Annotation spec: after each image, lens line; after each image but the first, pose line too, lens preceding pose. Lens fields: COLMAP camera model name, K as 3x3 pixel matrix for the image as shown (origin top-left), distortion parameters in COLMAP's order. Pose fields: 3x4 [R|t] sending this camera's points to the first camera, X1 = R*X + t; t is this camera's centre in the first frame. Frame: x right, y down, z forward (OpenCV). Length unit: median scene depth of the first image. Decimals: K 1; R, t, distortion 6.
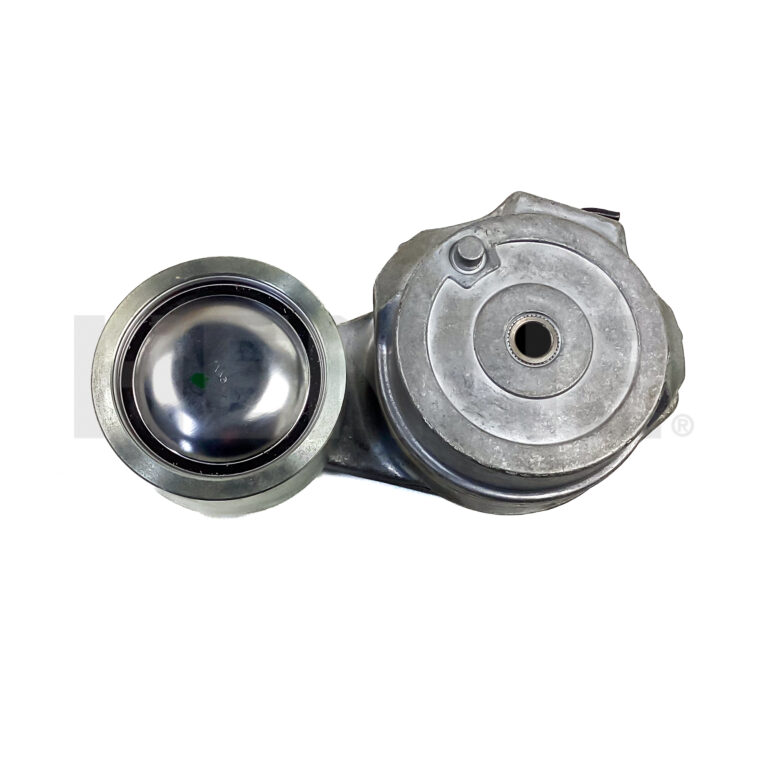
lens RADIAL K [[938.7, 0, 384.0], [0, 938.7, 384.0], [0, 0, 1]] dist [0.011086, 0.017620]
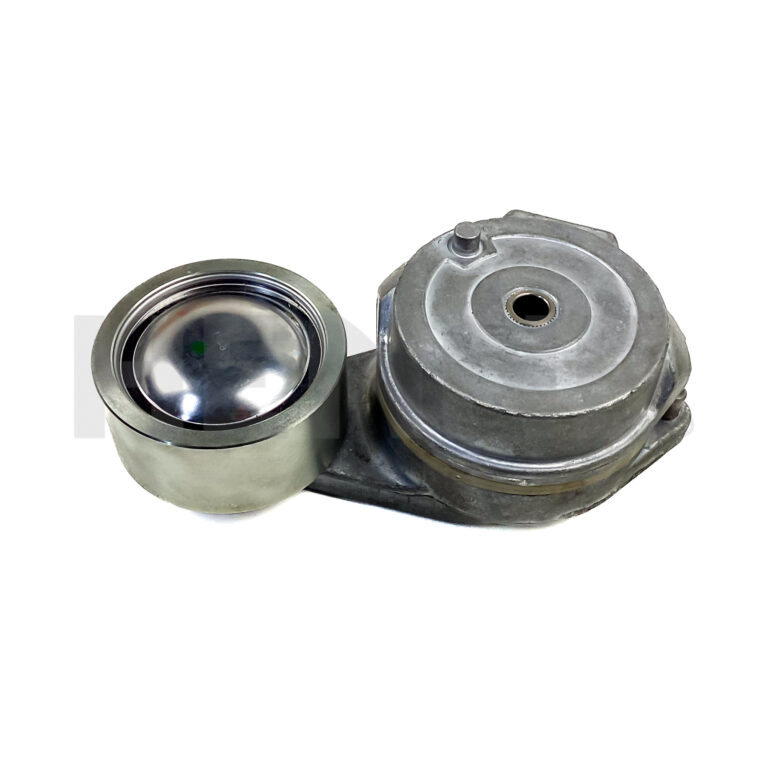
lens RADIAL K [[938.7, 0, 384.0], [0, 938.7, 384.0], [0, 0, 1]] dist [0.011086, 0.017620]
pose [[0.999034, 0.003463, -0.043802, 0.045713], [-0.021264, 0.910488, -0.412988, 0.445712], [0.038451, 0.413521, 0.909682, 0.110312]]
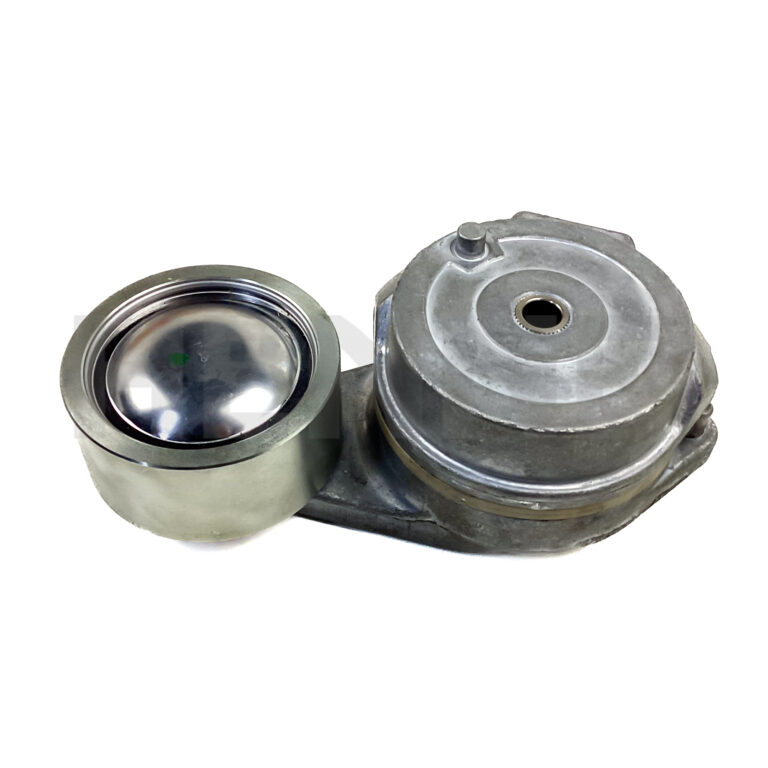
lens RADIAL K [[938.7, 0, 384.0], [0, 938.7, 384.0], [0, 0, 1]] dist [0.011086, 0.017620]
pose [[0.998822, -0.001943, -0.048486, 0.048749], [-0.019722, 0.896692, -0.442216, 0.422605], [0.044336, 0.442651, 0.895597, 0.199842]]
